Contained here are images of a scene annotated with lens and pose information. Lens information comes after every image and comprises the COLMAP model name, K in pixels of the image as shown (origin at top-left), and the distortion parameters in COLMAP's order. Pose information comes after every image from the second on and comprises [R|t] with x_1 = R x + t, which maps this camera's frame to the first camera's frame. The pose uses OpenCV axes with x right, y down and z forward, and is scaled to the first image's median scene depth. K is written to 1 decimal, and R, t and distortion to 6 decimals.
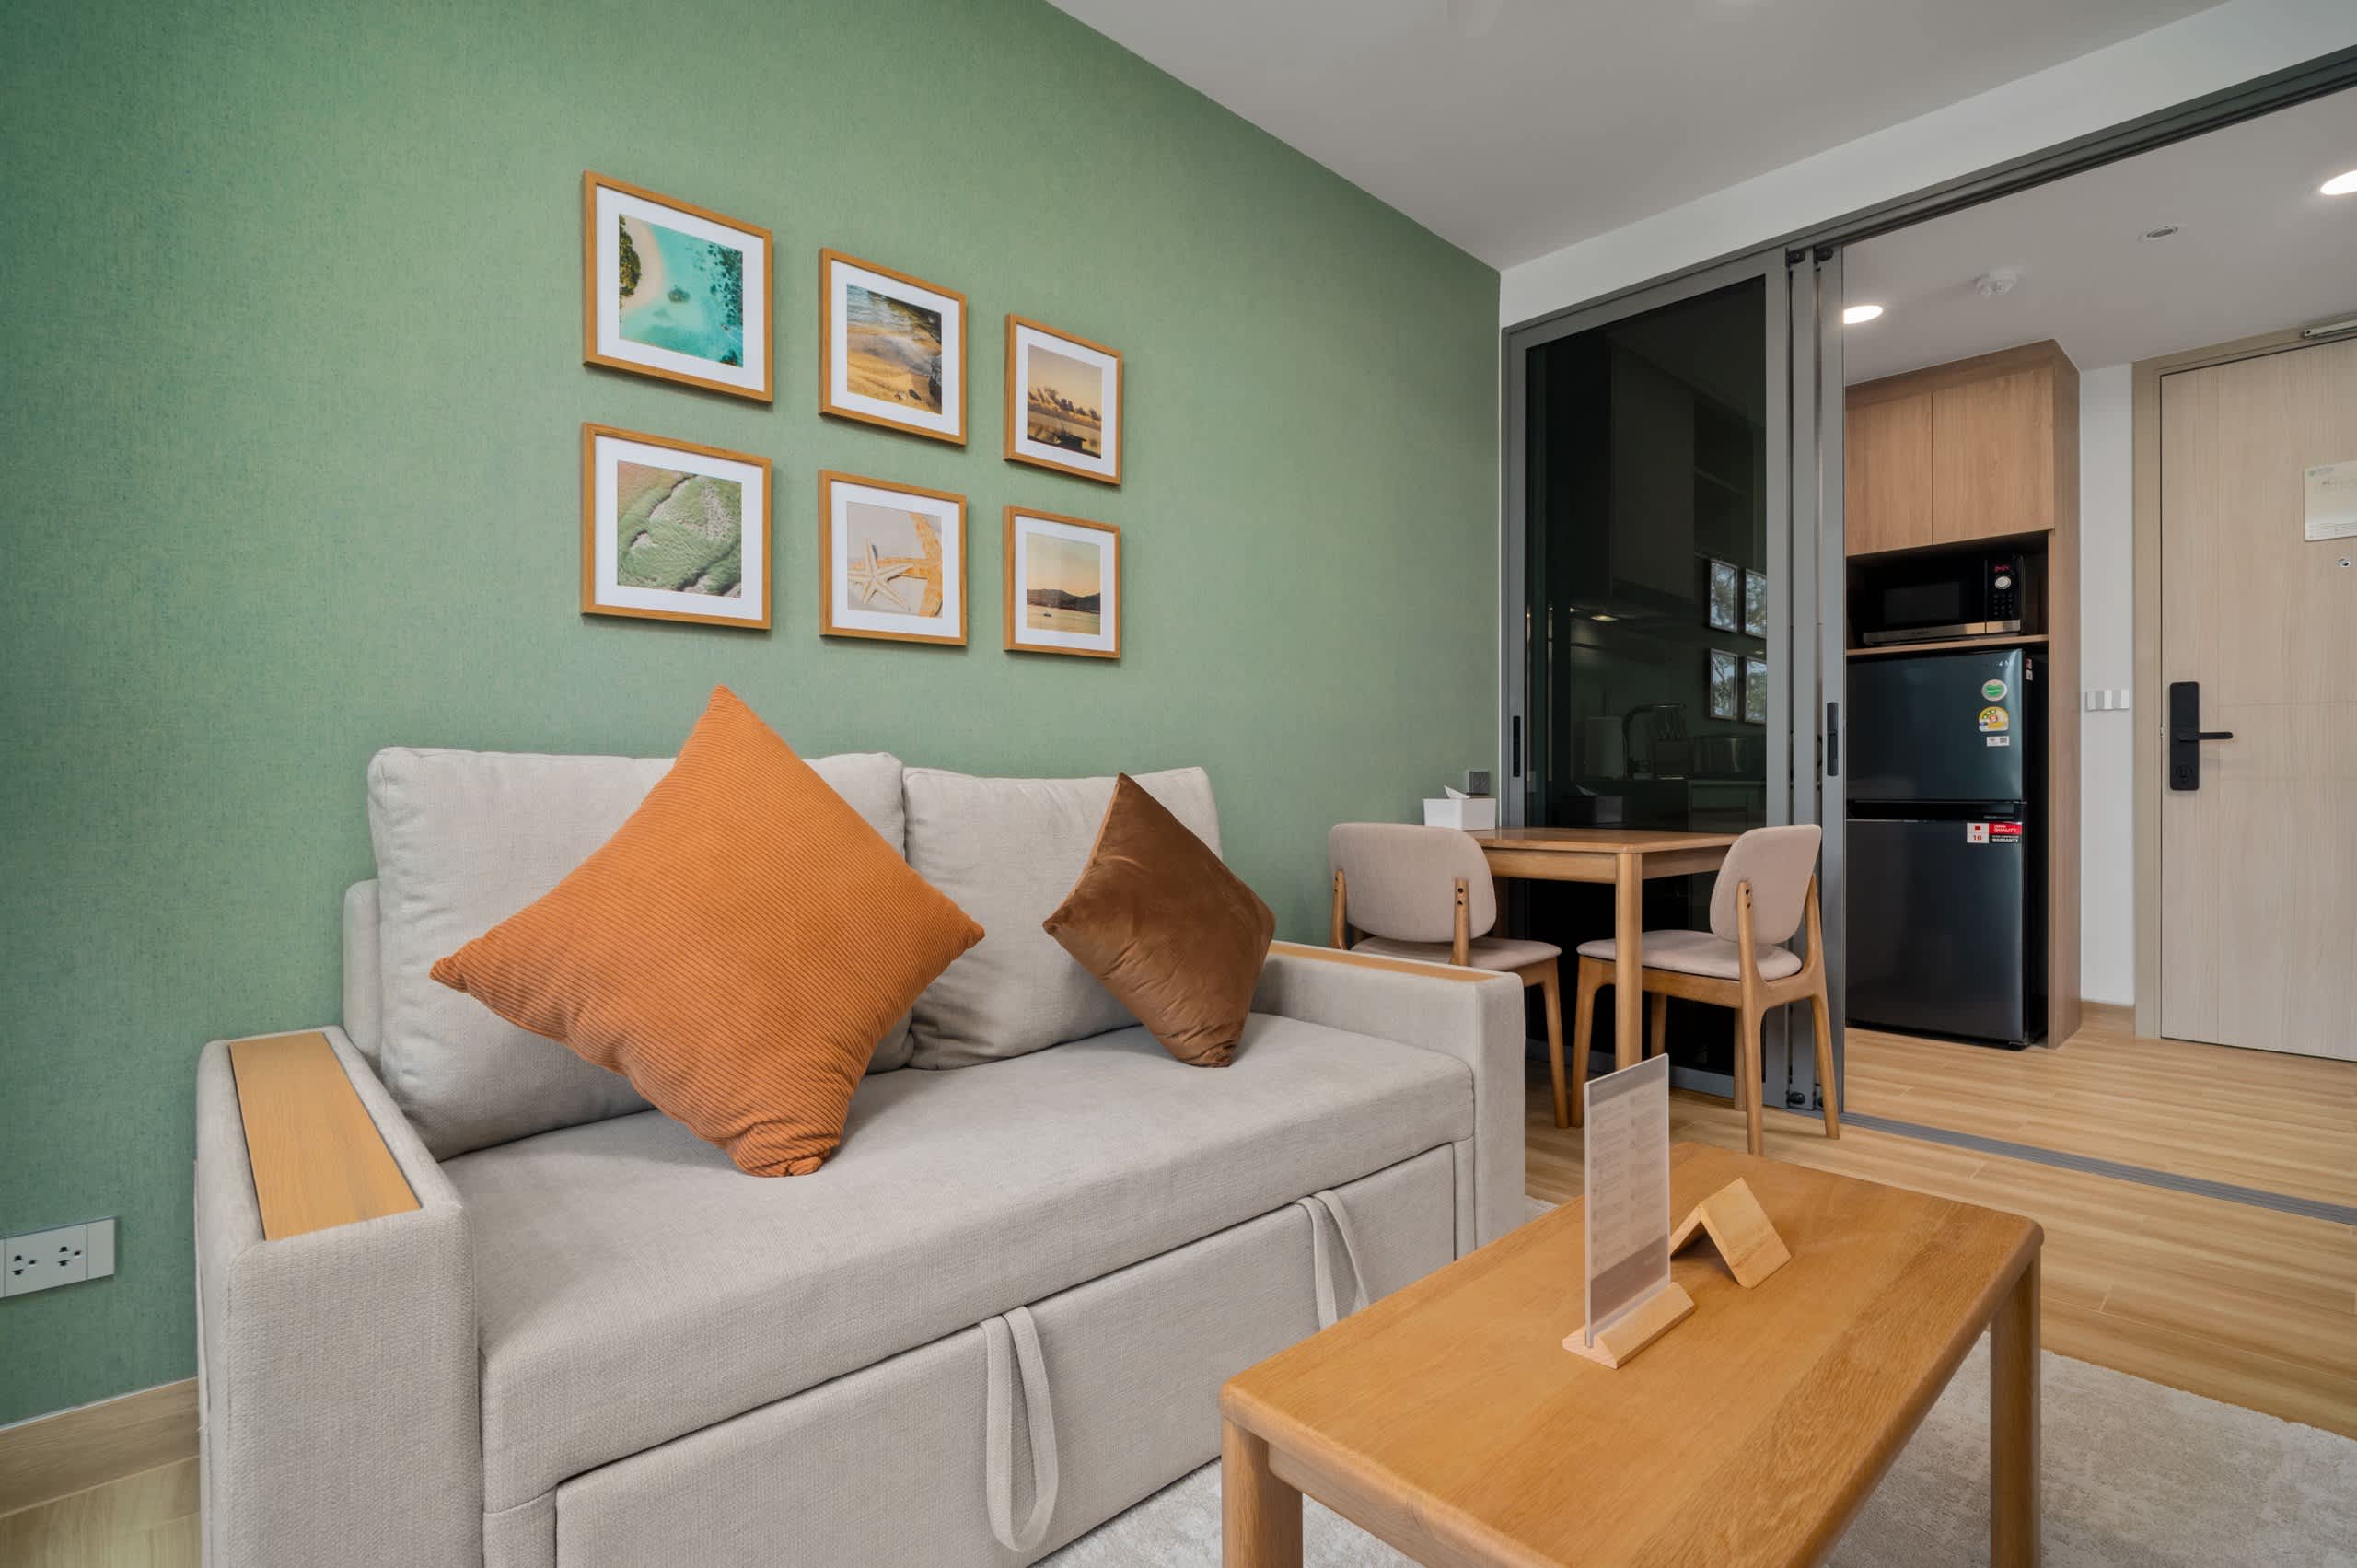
lens RADIAL K [[1087.9, 0, 1185.2], [0, 1087.9, 779.0], [0, 0, 1]] dist [0.003718, -0.012588]
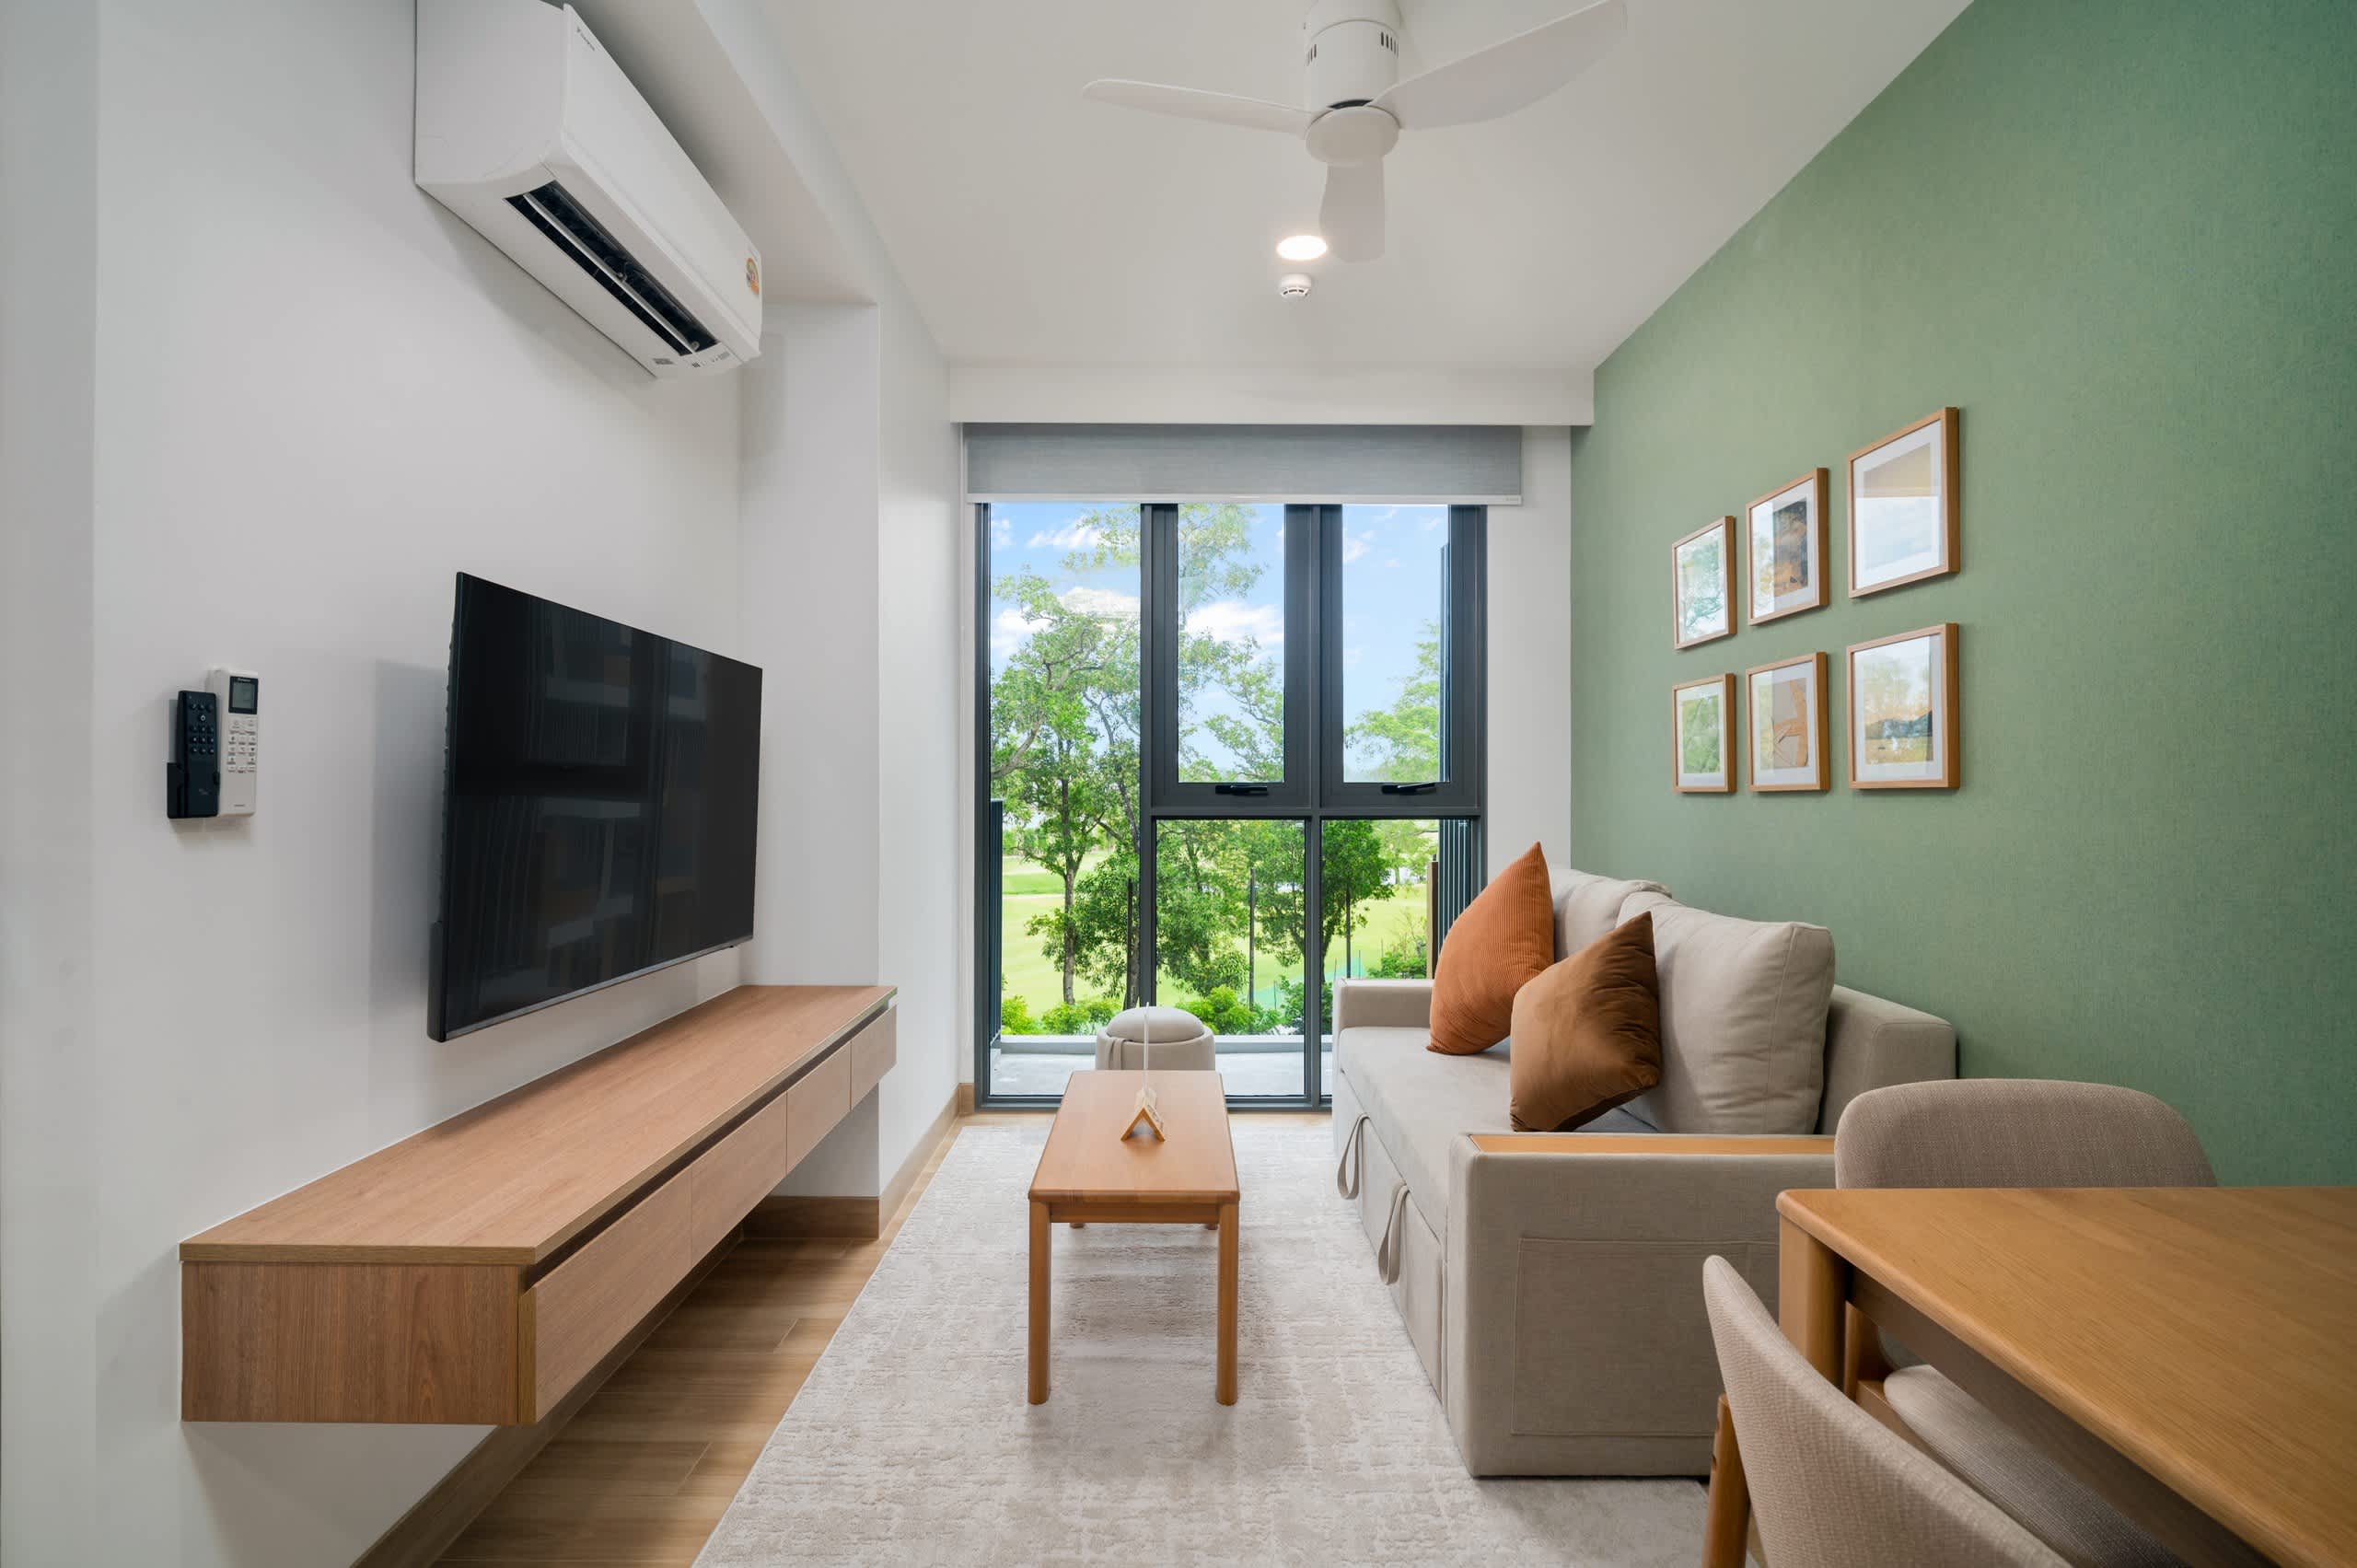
lens RADIAL K [[1087.9, 0, 1185.2], [0, 1087.9, 779.0], [0, 0, 1]] dist [0.003718, -0.012588]
pose [[-0.675132, -0.009061, -0.737641, 0.961355], [-0.001120, 0.999936, -0.011258, -0.113110], [0.737696, -0.006775, -0.675099, 1.187607]]
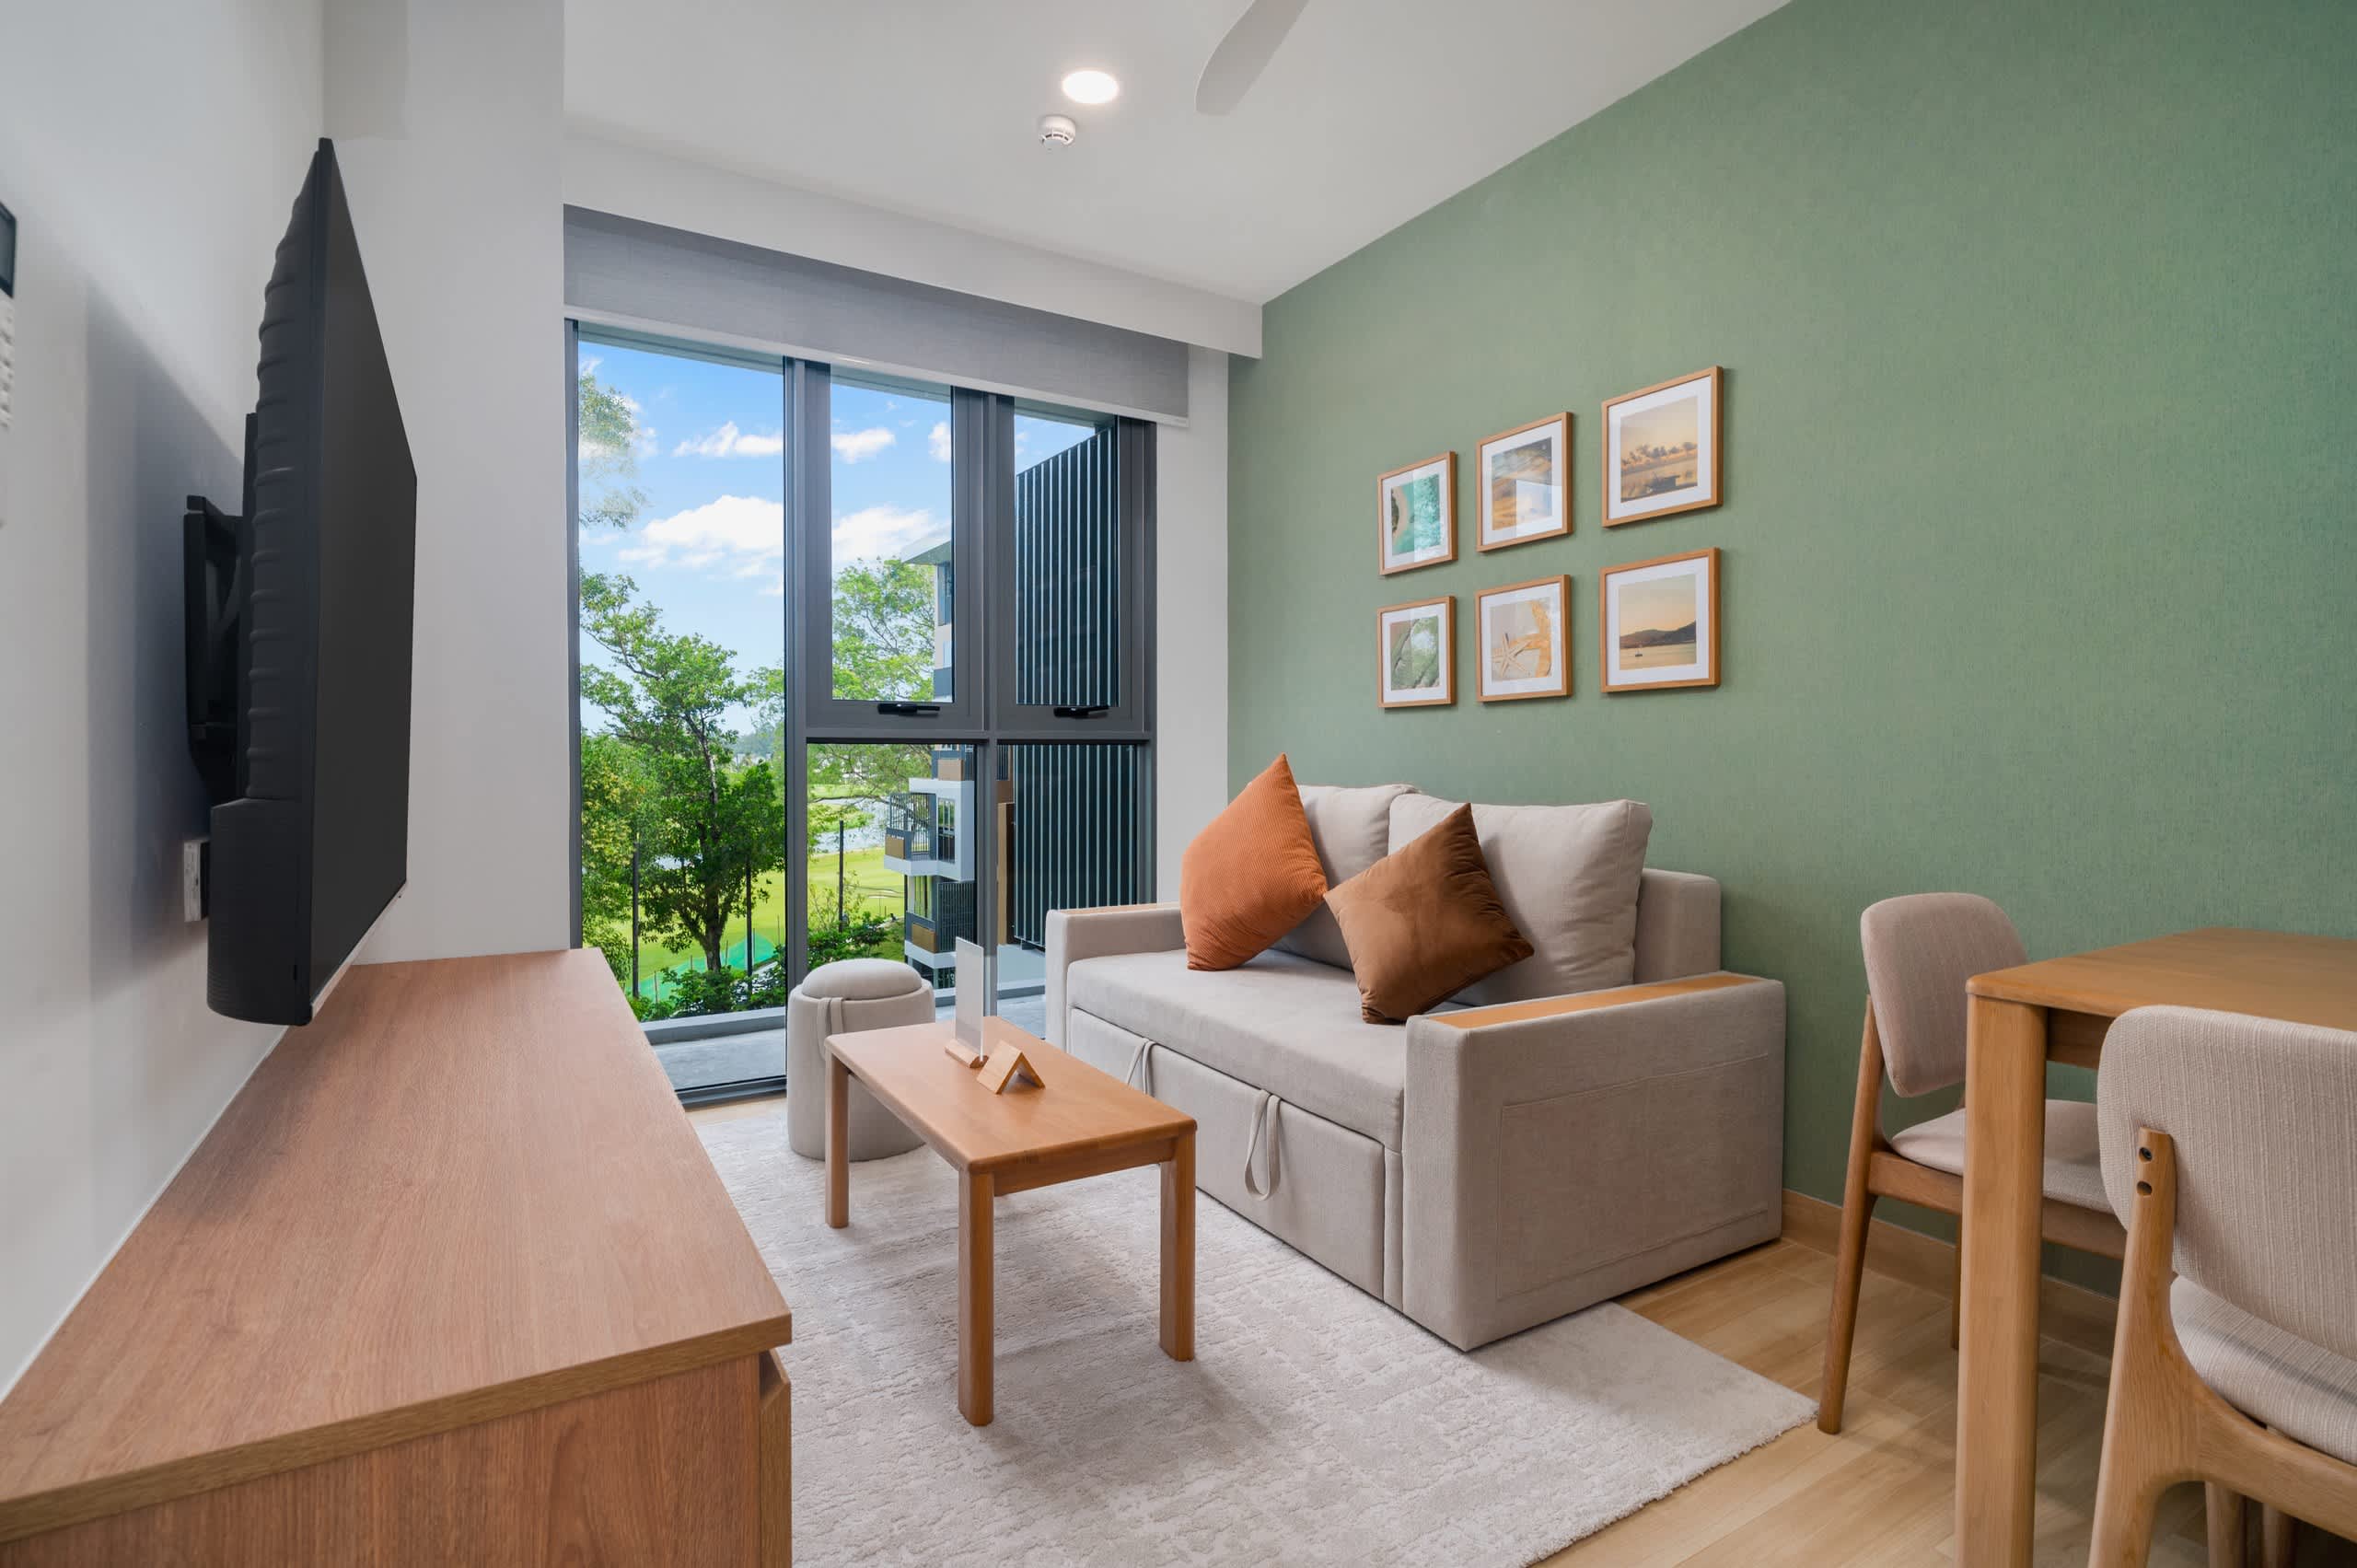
lens RADIAL K [[1121.2, 0, 1174.4], [0, 1121.2, 764.5], [0, 0, 1]] dist [-0.008848, -0.001140]
pose [[-0.203980, 0.005387, -0.978960, 1.065835], [0.001263, 0.999985, 0.005239, -0.047796], [0.978974, -0.000168, -0.203984, 0.772785]]
